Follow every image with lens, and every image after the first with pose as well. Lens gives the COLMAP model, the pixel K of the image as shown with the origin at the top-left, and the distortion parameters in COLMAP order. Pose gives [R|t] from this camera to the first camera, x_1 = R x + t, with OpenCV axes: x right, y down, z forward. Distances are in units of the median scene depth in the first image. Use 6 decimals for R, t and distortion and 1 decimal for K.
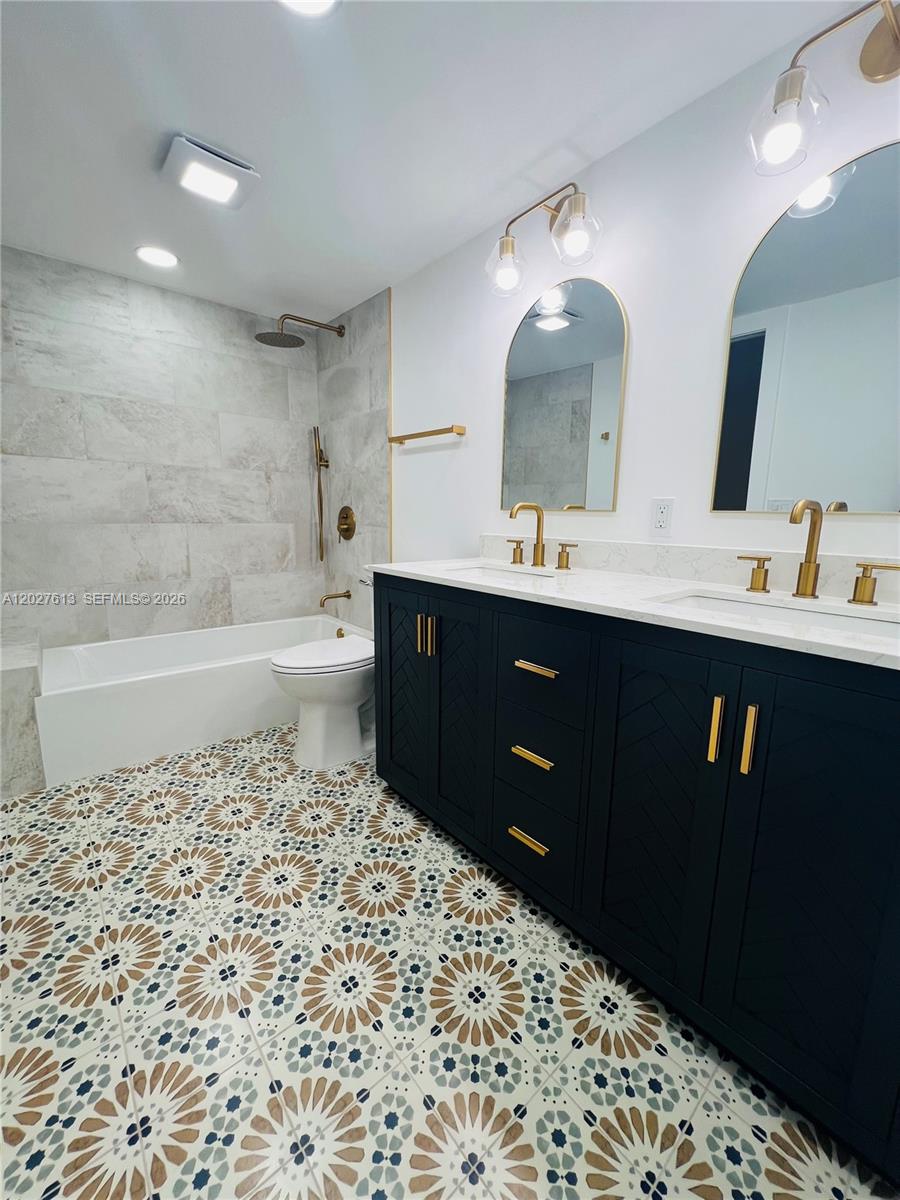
lens RADIAL K [[478.1, 0, 447.1], [0, 478.1, 597.9], [0, 0, 1]] dist [0.001284, 0.000008]
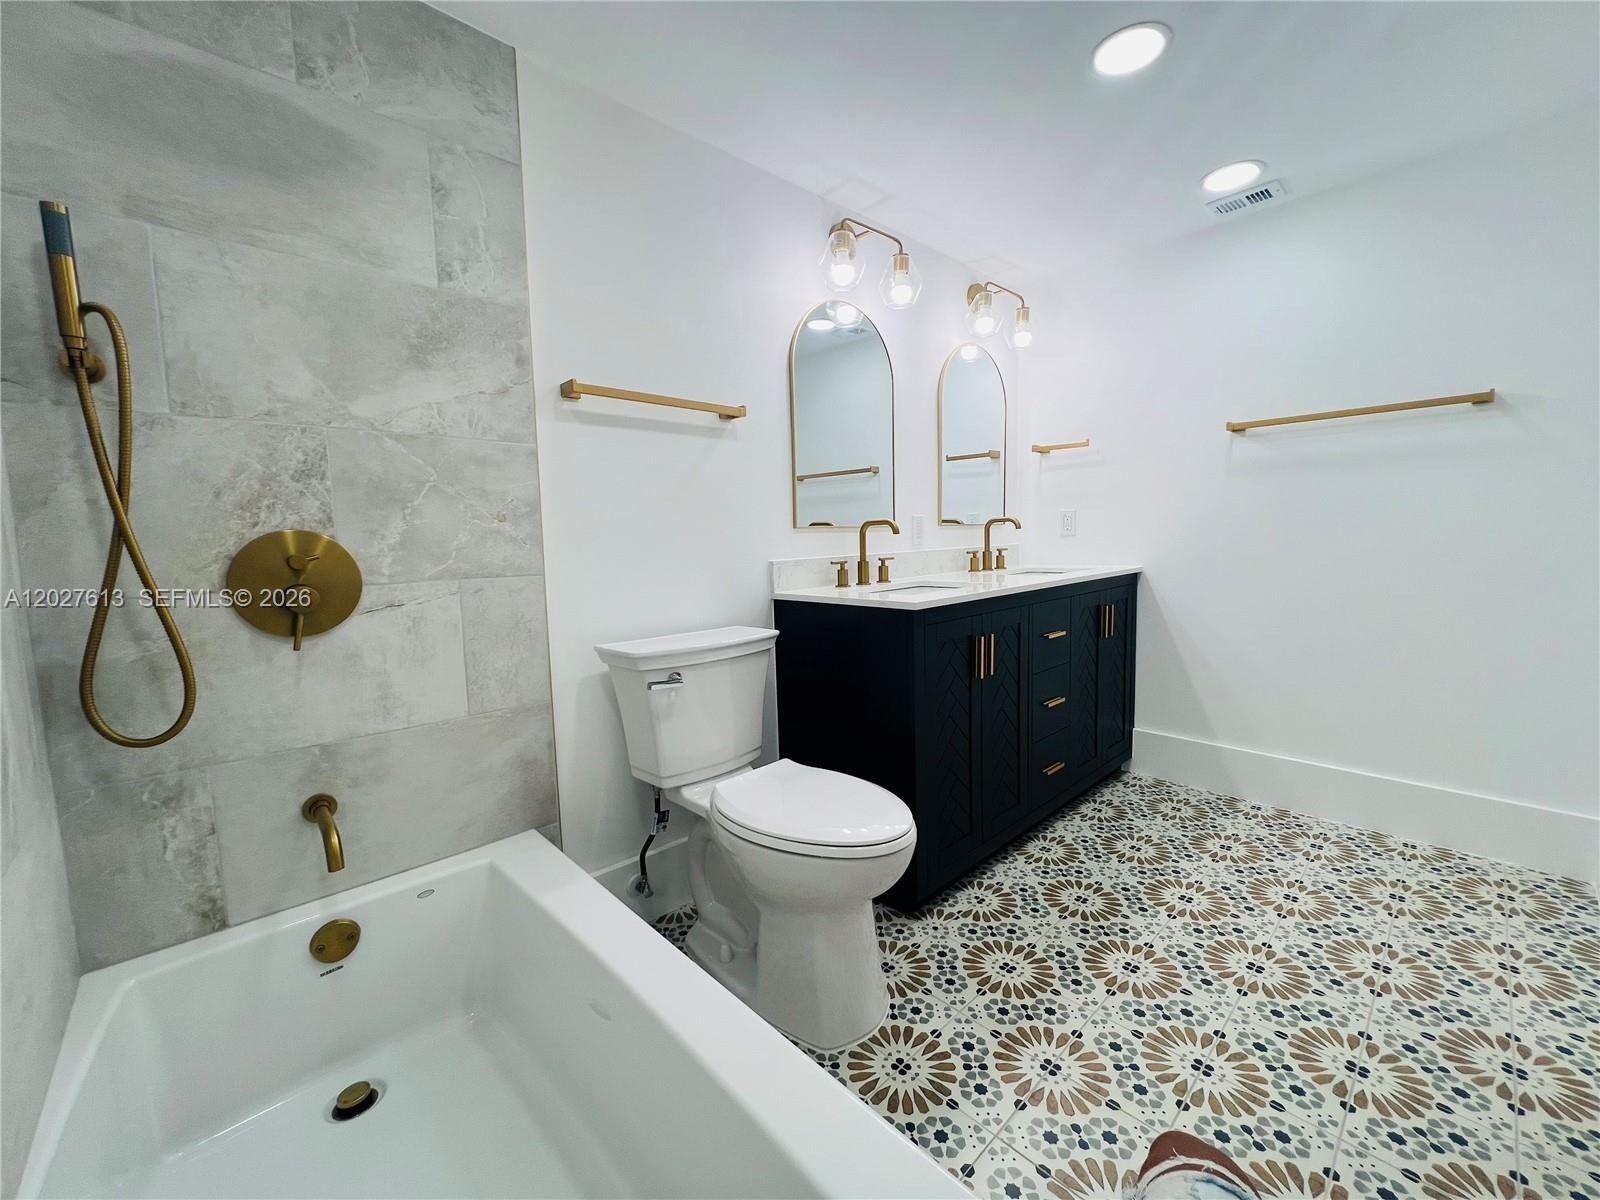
lens RADIAL K [[637.4, 0, 800.3], [0, 637.4, 594.4], [0, 0, 1]] dist [0.001284, 0.000008]
pose [[-0.043544, -0.111526, 0.992807, -0.872997], [0.200123, 0.972635, 0.118037, -0.182312], [-0.978803, 0.203823, -0.020033, 0.942635]]
